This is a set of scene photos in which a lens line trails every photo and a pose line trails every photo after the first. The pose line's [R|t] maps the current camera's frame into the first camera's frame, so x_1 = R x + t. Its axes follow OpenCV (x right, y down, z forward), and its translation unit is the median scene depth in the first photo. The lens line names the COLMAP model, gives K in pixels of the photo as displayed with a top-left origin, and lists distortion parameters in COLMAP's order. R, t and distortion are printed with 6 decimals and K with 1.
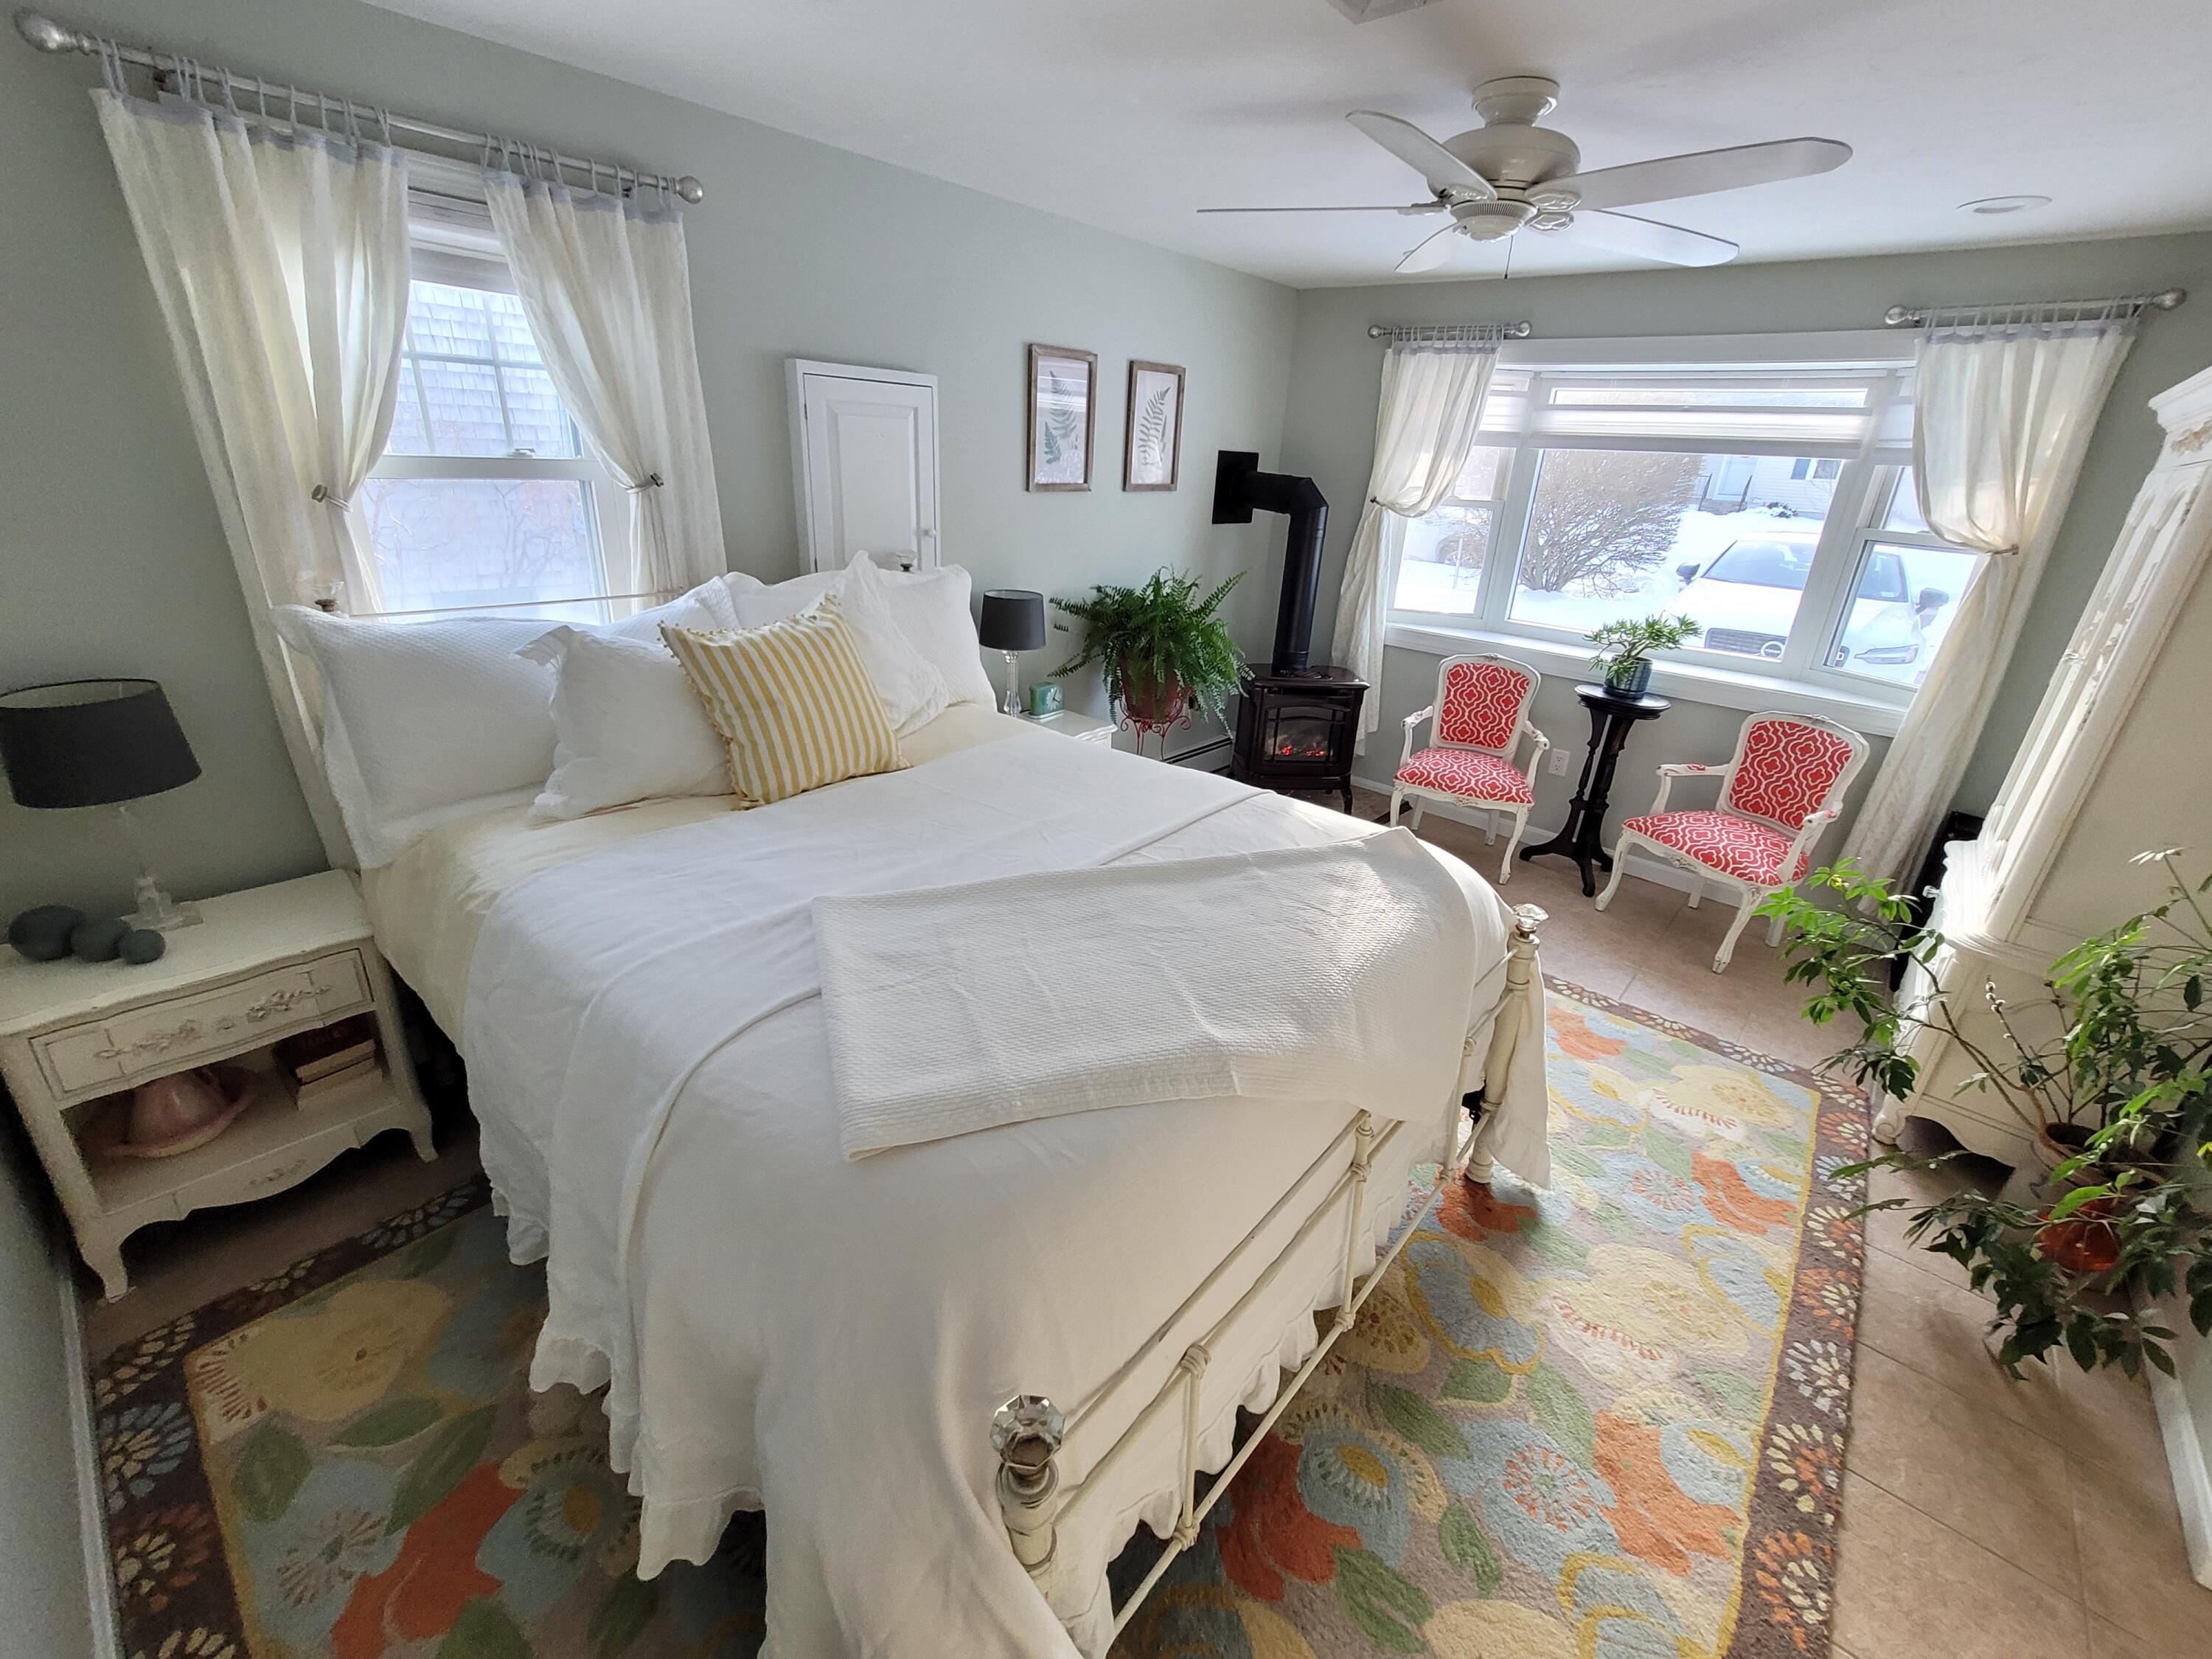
lens RADIAL K [[913.8, 0, 1116.2], [0, 913.8, 806.9], [0, 0, 1]] dist [-0.001353, 0.000245]
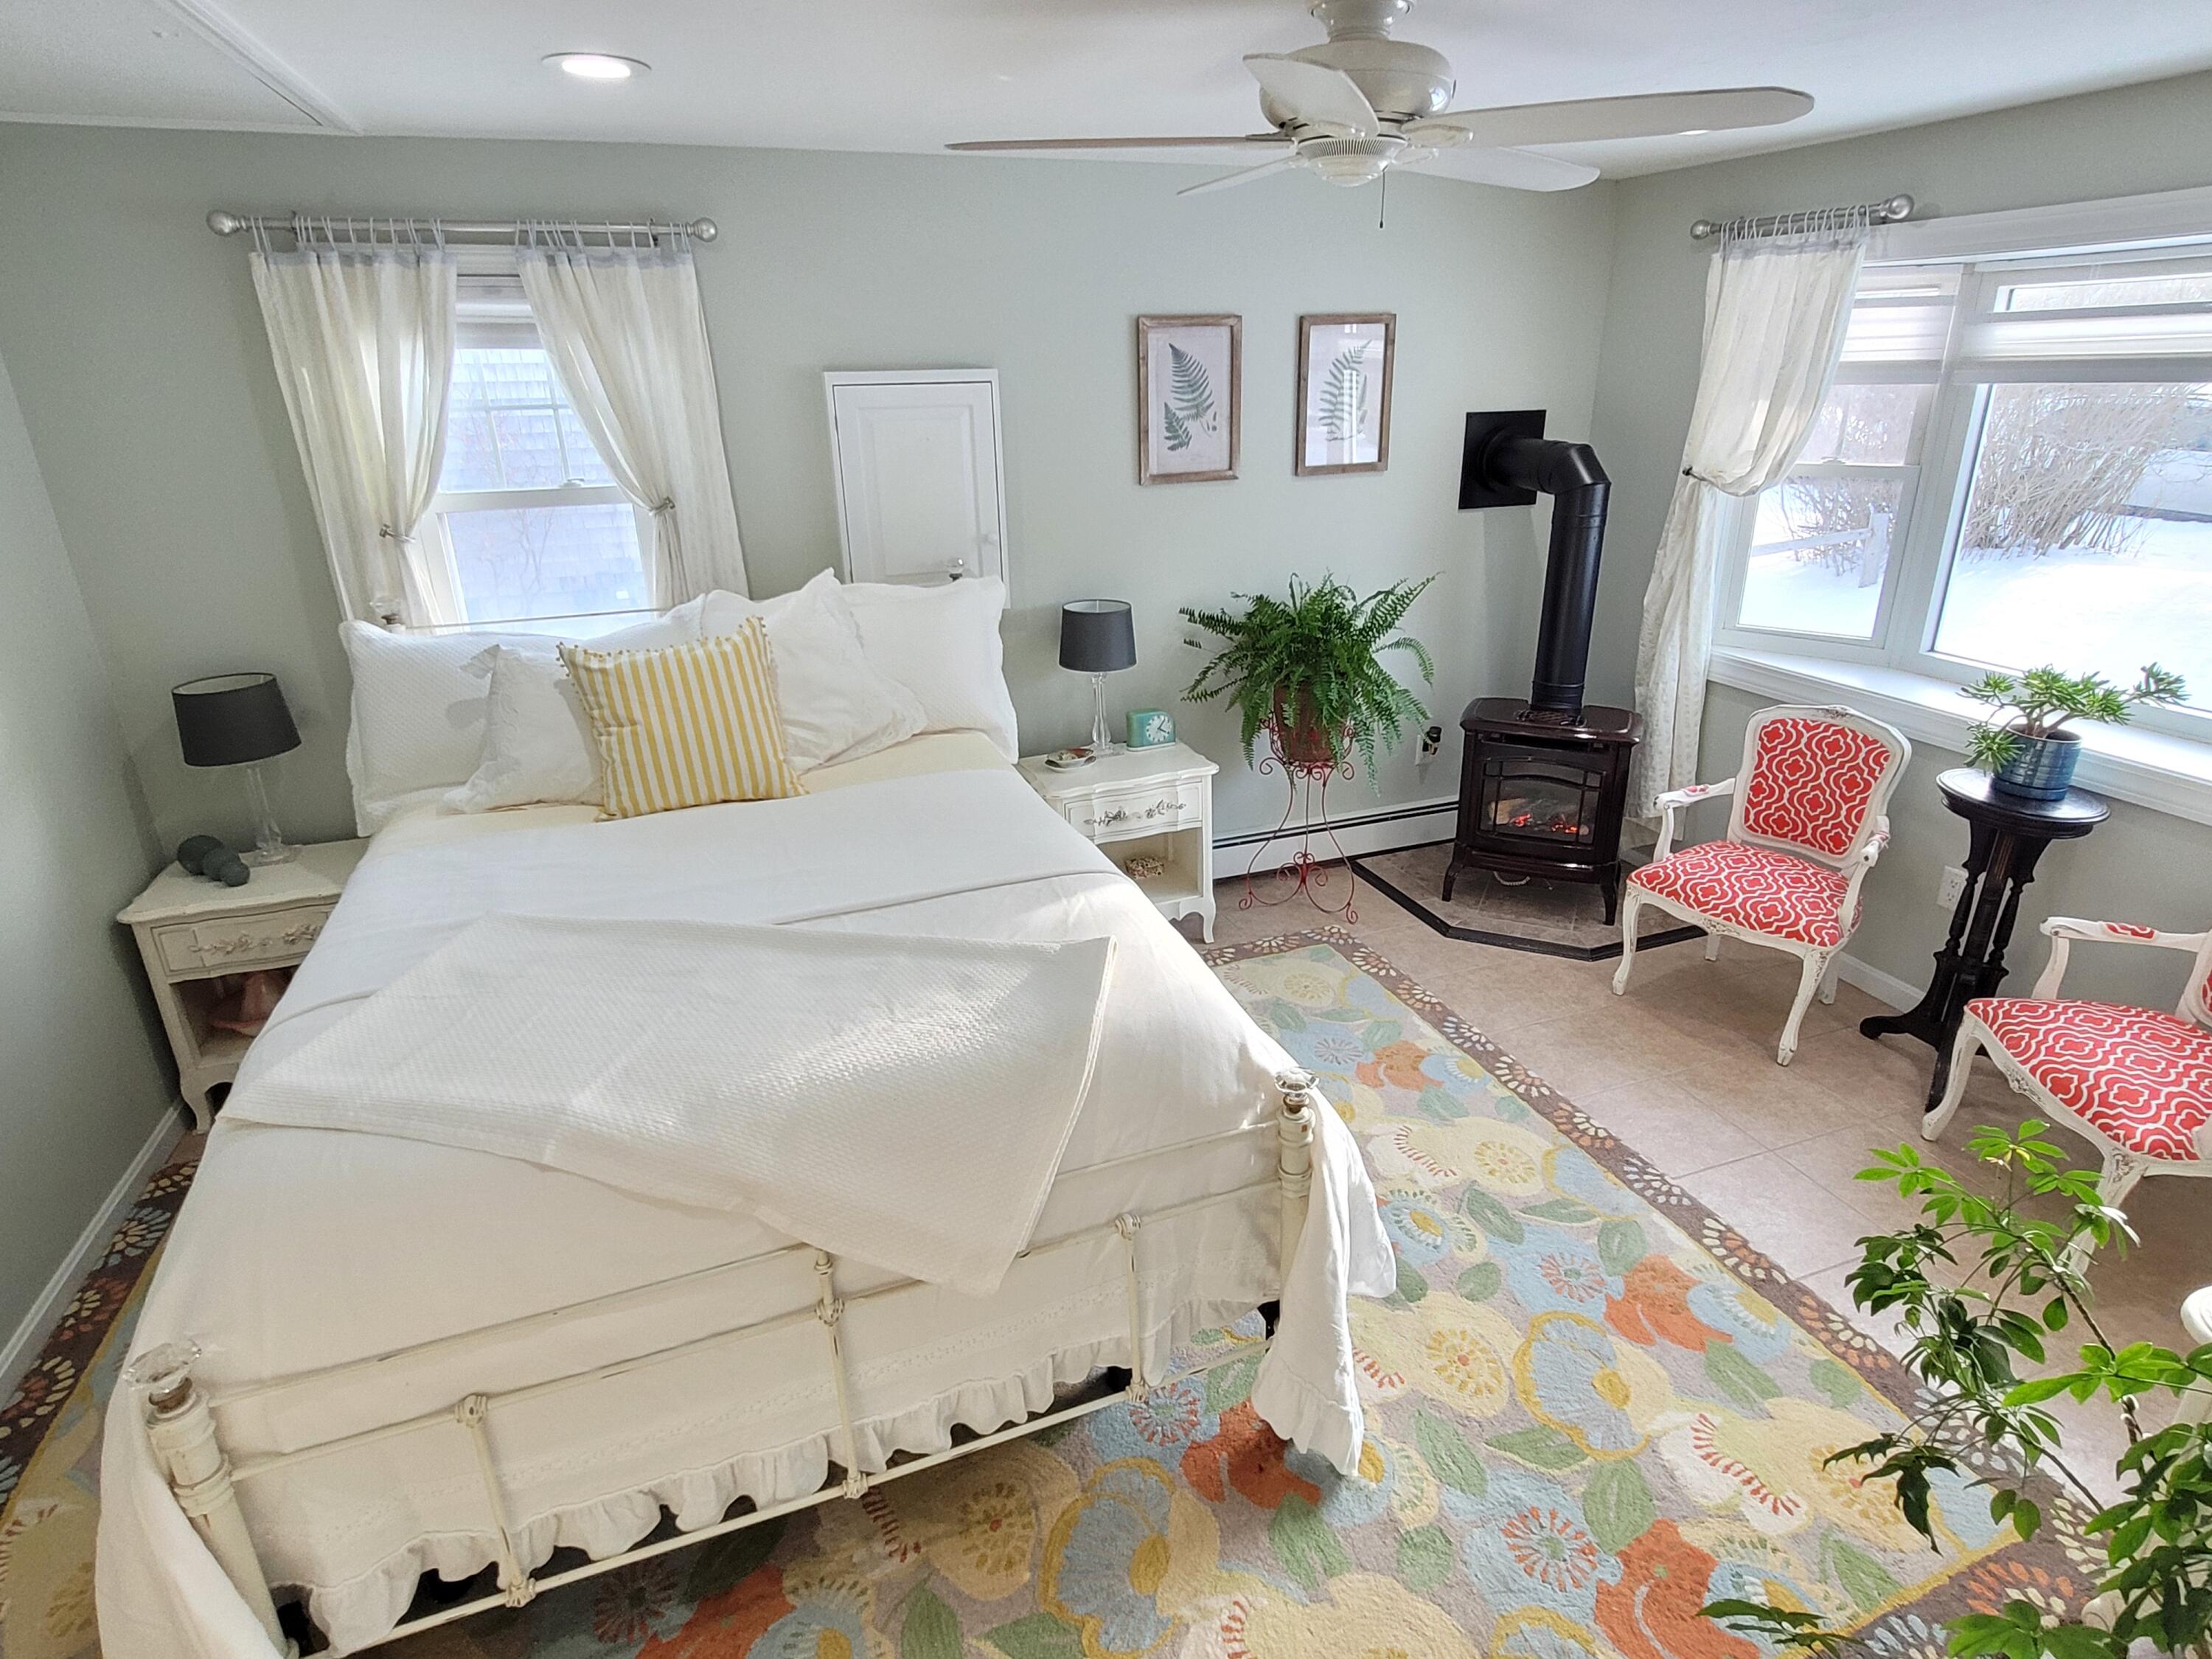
lens RADIAL K [[1162.4, 0, 1116.8], [0, 1162.4, 801.3], [0, 0, 1]] dist [0.001010, -0.001130]
pose [[0.874385, 0.103520, -0.474062, 0.529087], [-0.116023, 0.993242, 0.002893, -0.066000], [0.471157, 0.052473, 0.880487, 0.064762]]
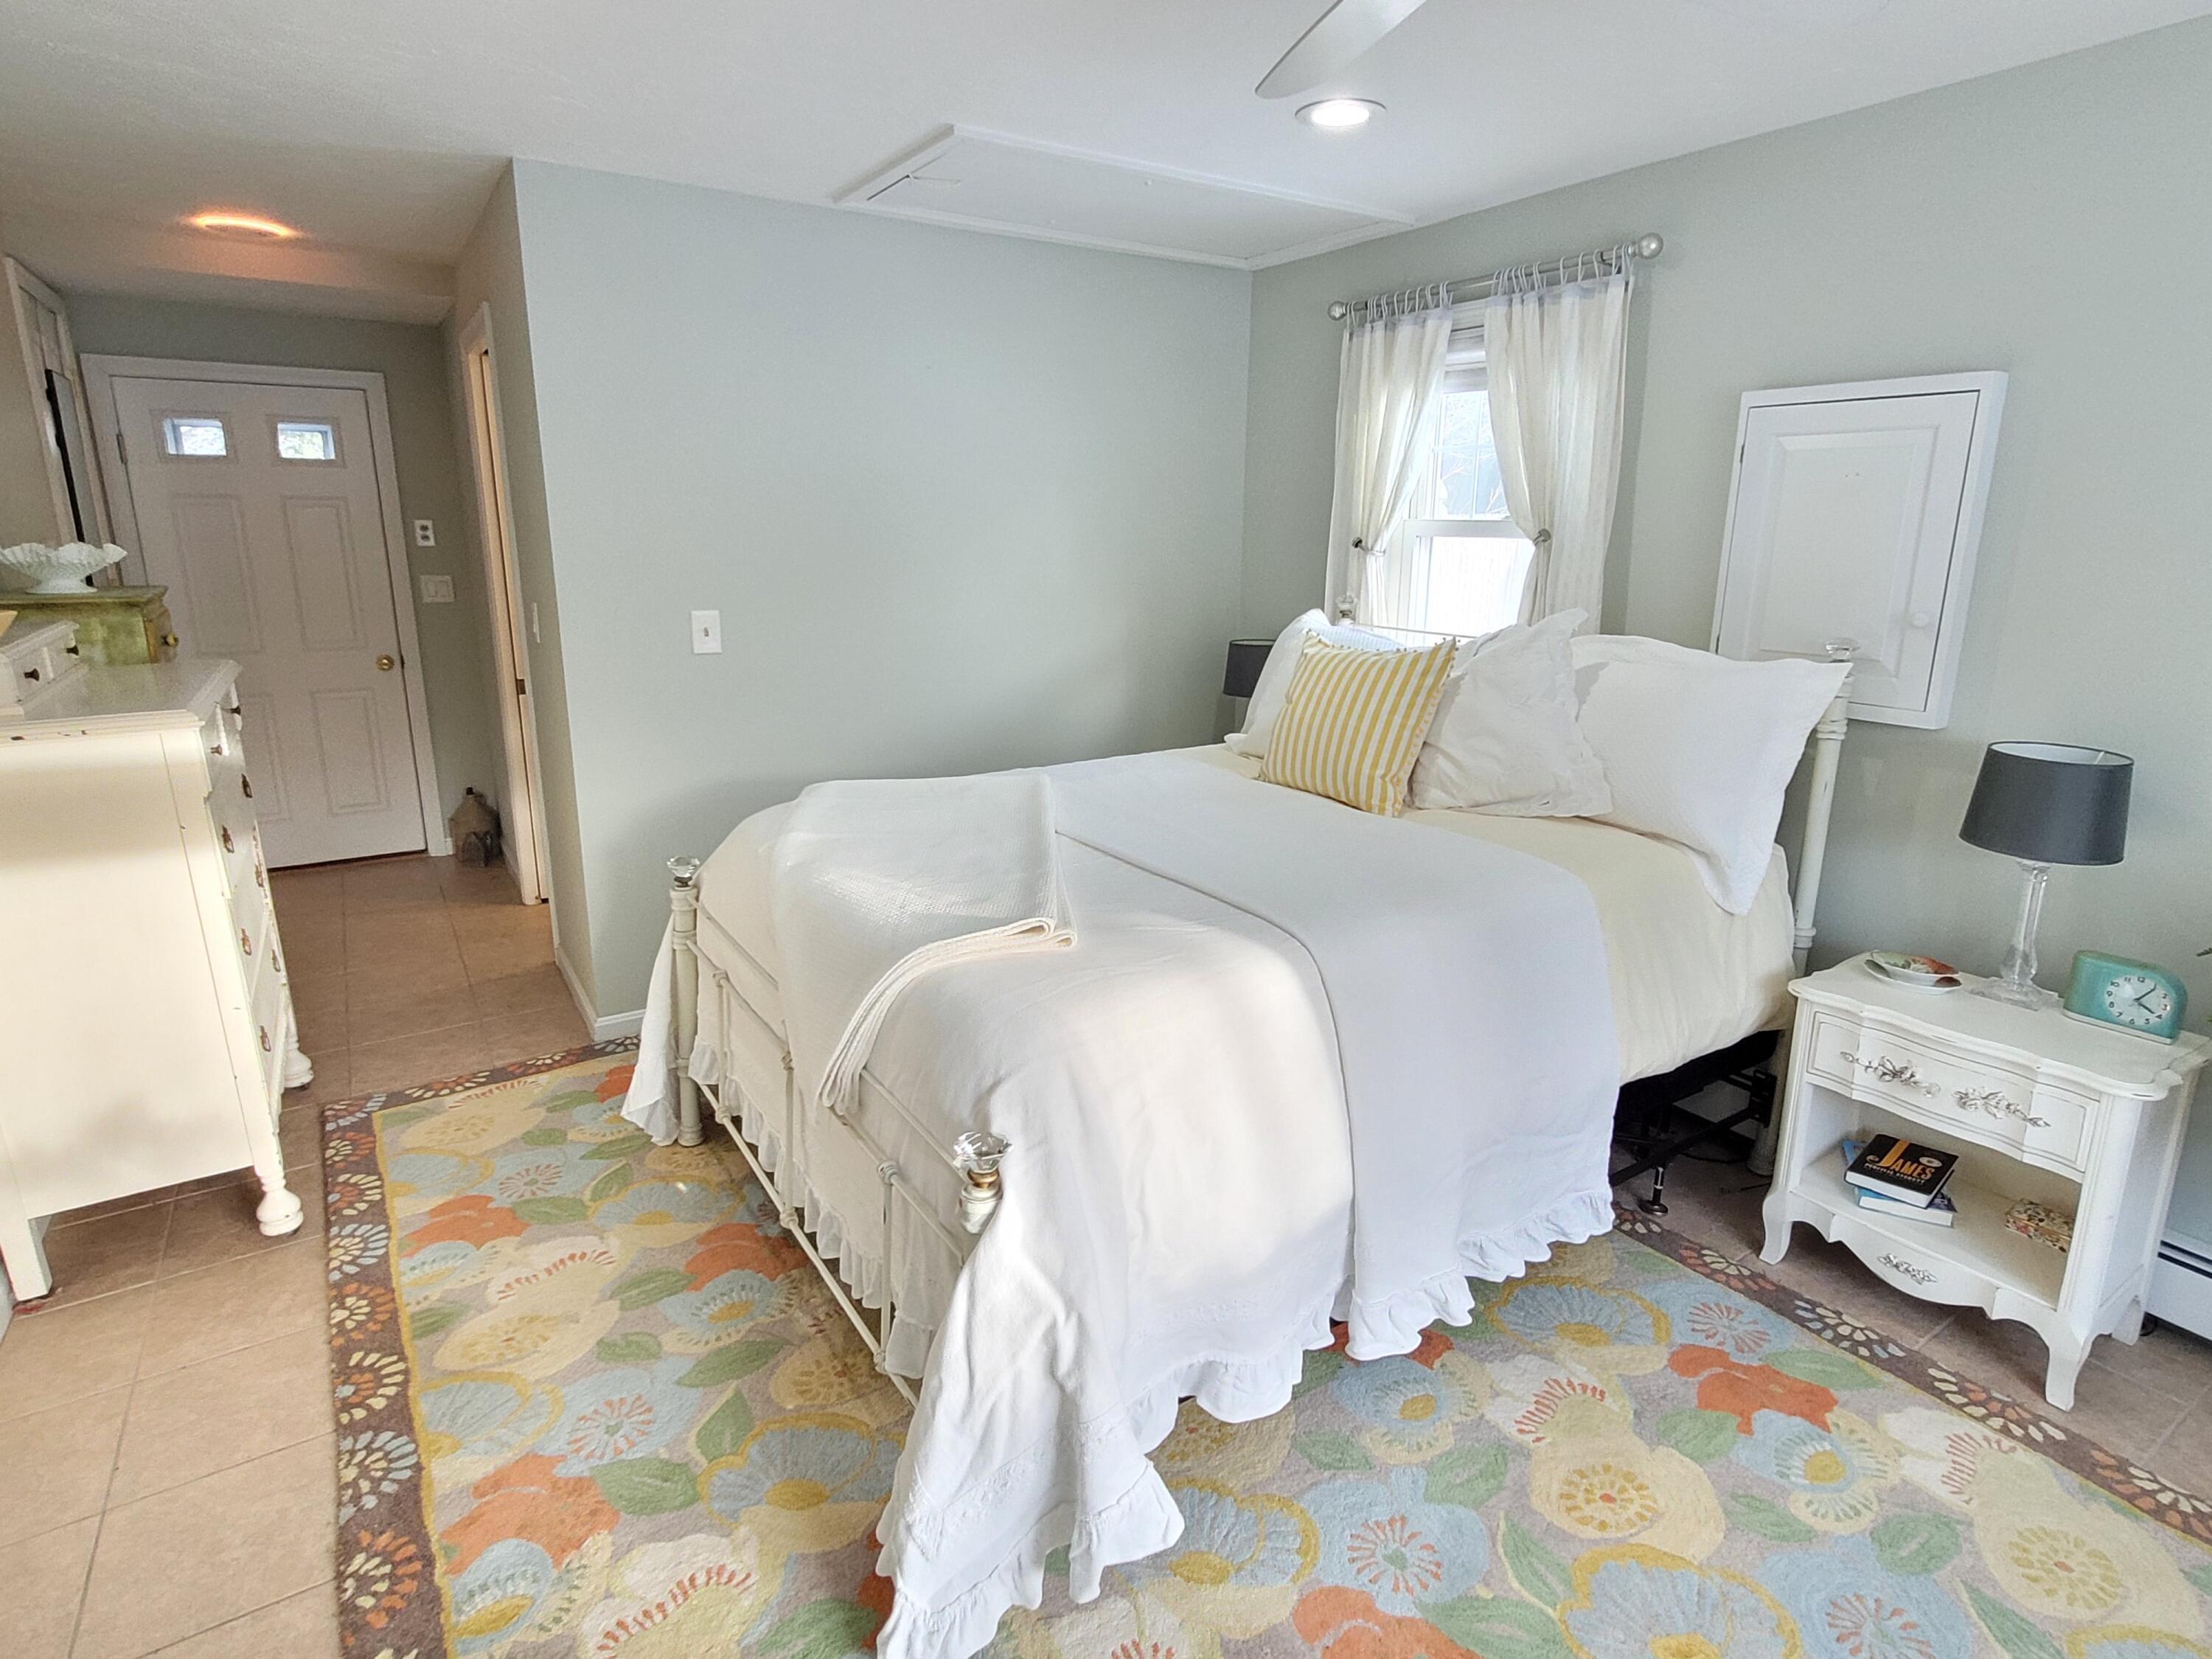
lens RADIAL K [[1162.4, 0, 1116.8], [0, 1162.4, 801.3], [0, 0, 1]] dist [0.001010, -0.001130]
pose [[-0.269492, 0.173263, -0.947288, 0.778868], [-0.374012, 0.887630, 0.268753, -0.222916], [0.887406, 0.426724, -0.174407, 0.786915]]
